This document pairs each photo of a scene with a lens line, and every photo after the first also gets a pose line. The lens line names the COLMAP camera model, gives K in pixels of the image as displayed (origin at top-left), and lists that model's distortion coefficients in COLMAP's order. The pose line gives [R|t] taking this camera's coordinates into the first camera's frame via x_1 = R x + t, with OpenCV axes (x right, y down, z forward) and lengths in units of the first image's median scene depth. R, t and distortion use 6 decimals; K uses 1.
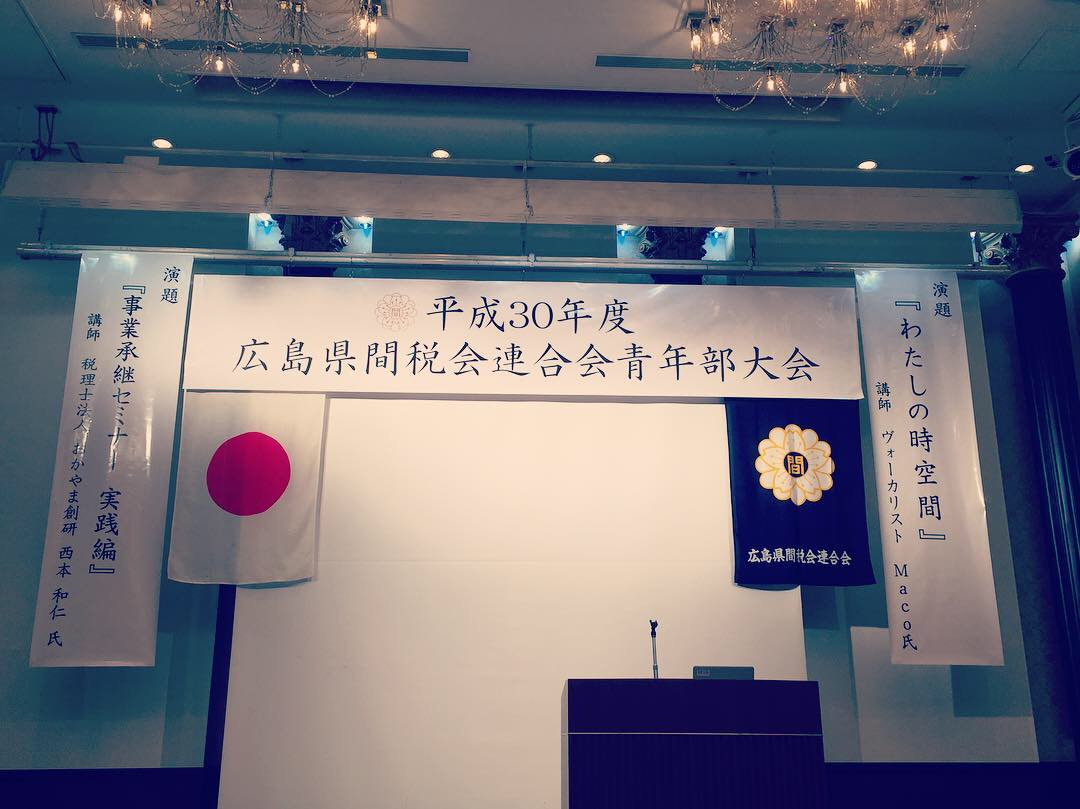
lens RADIAL K [[1069.2, 0, 539.3], [0, 1069.2, 405.4], [0, 0, 1]] dist [0.001383, 0.000000]
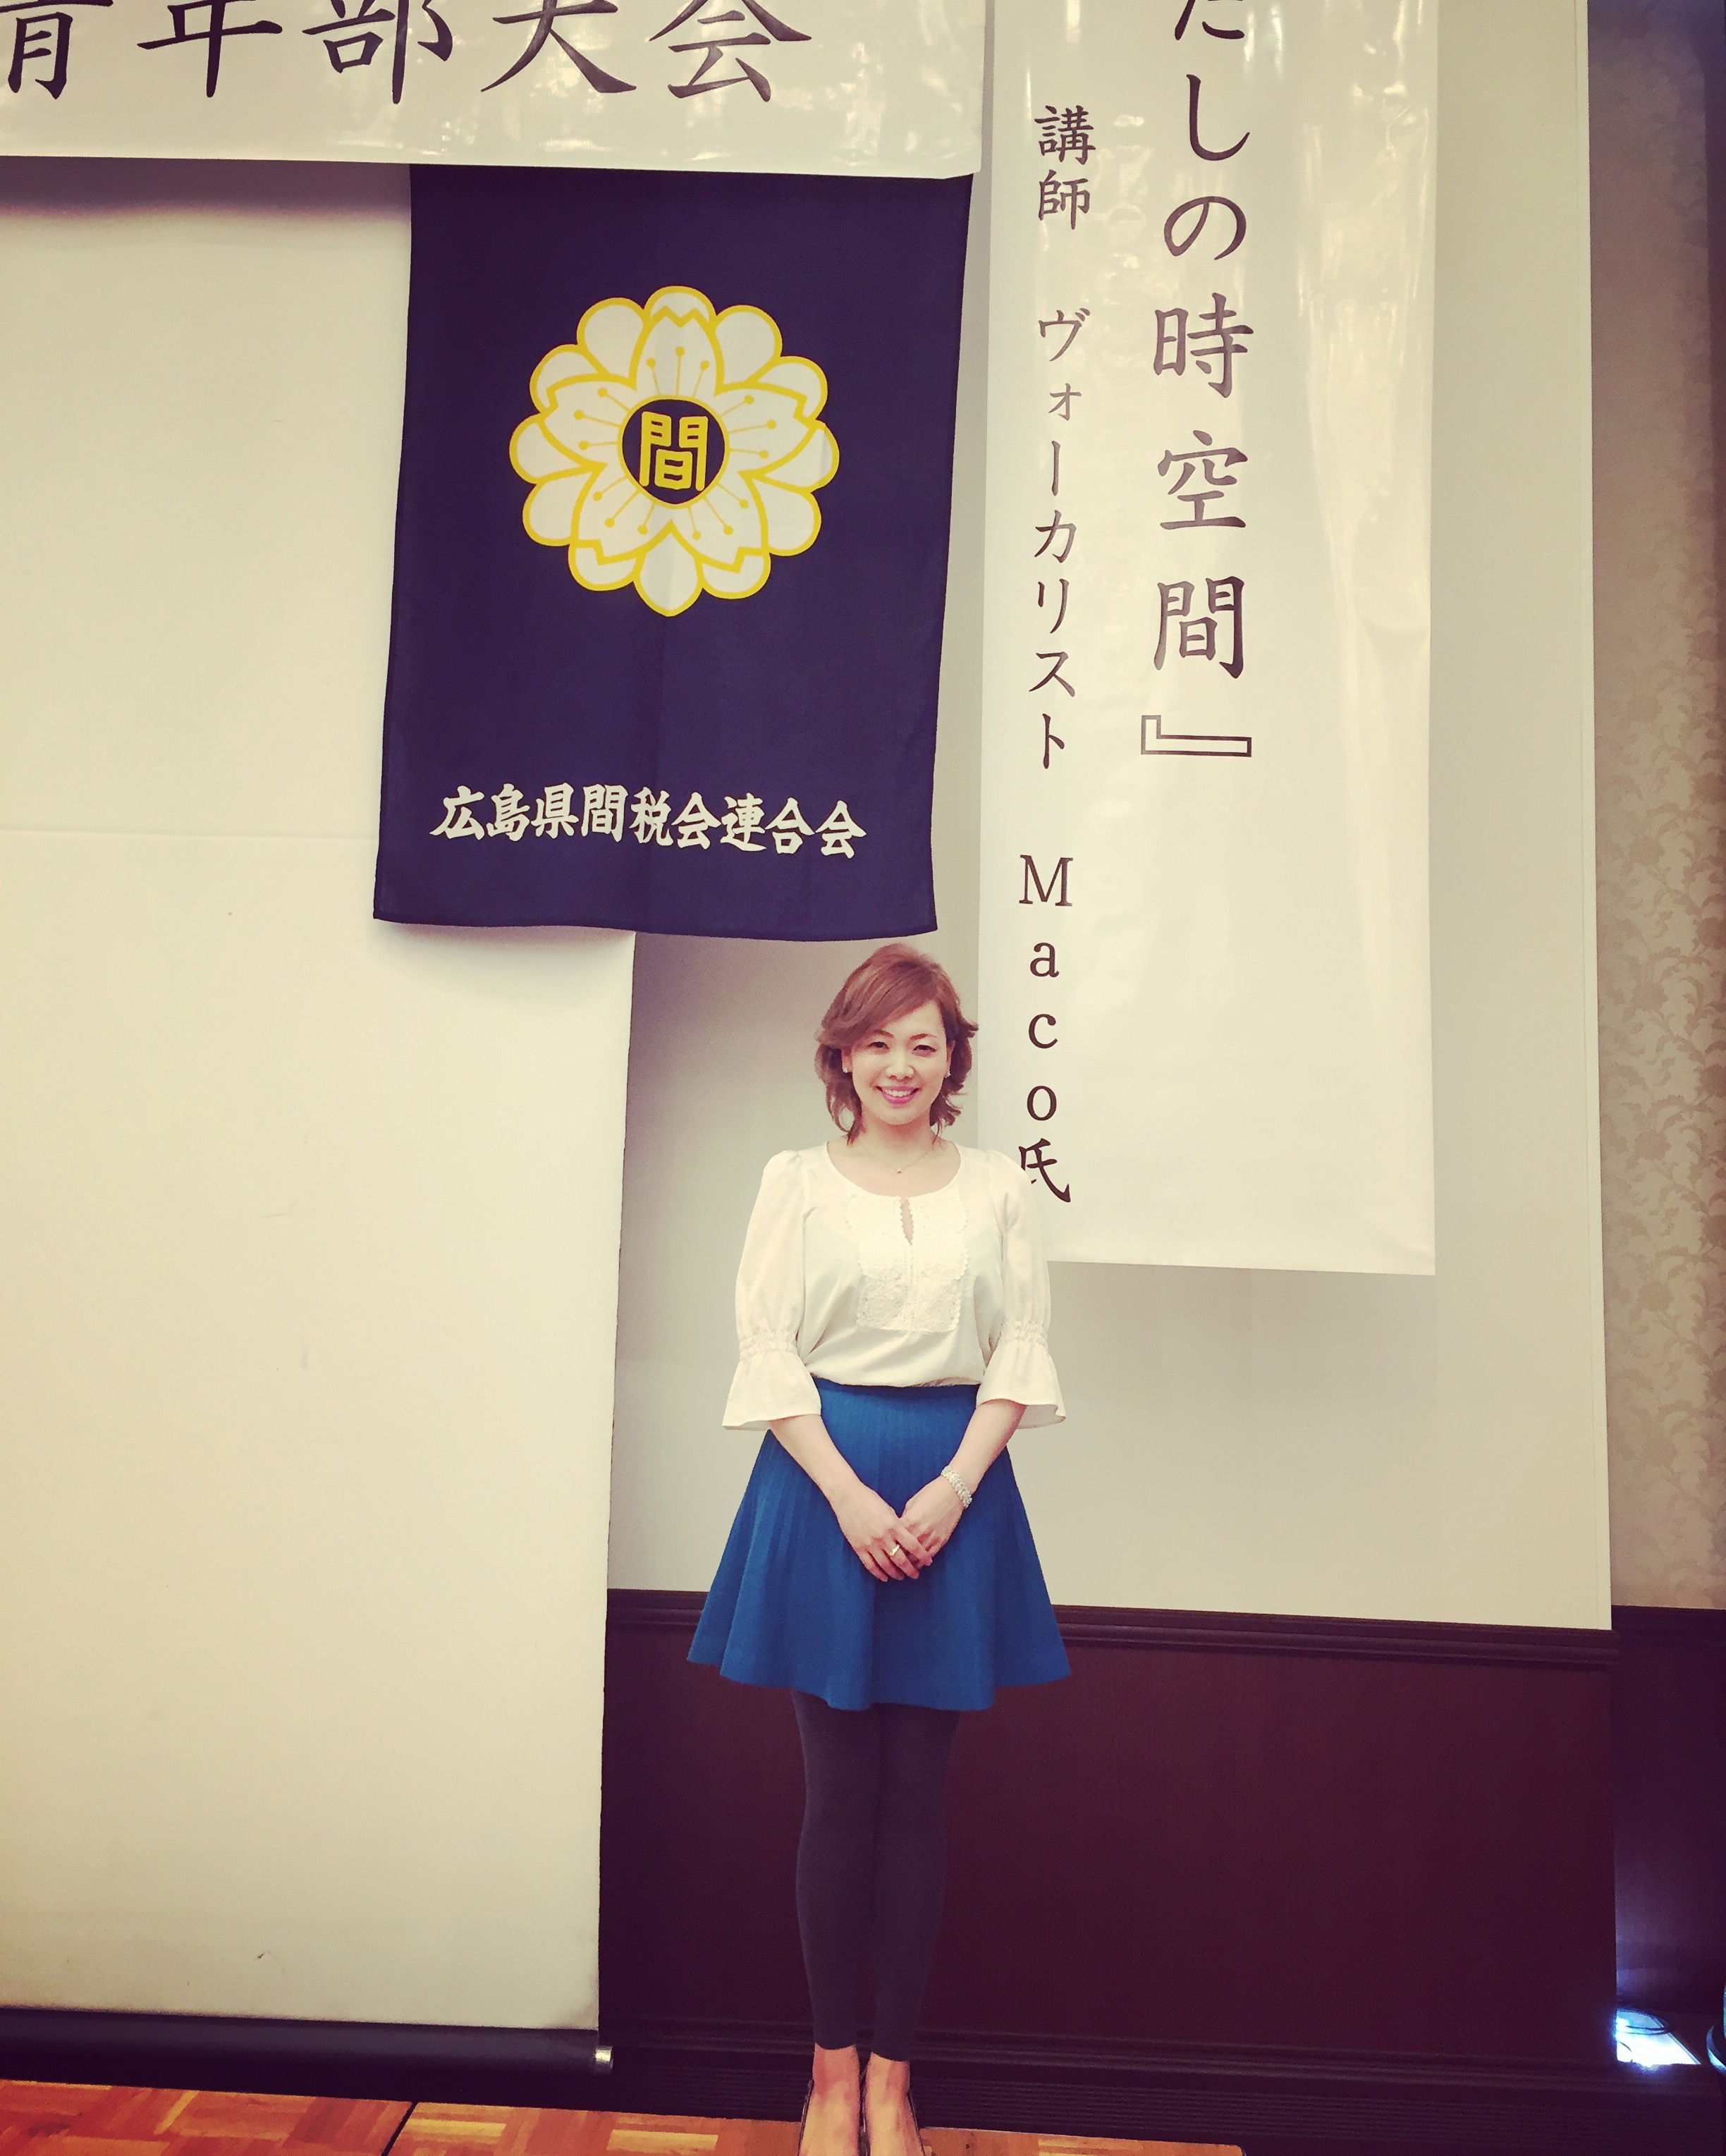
lens RADIAL K [[2036.2, 0, 864.4], [0, 2036.2, 1076.8], [0, 0, 1]] dist [-0.007847, 0.000000]
pose [[0.996842, 0.024490, -0.075540, 0.322652], [-0.008414, 0.978477, 0.206185, 0.099735], [0.078963, -0.204898, 0.975593, 0.520064]]
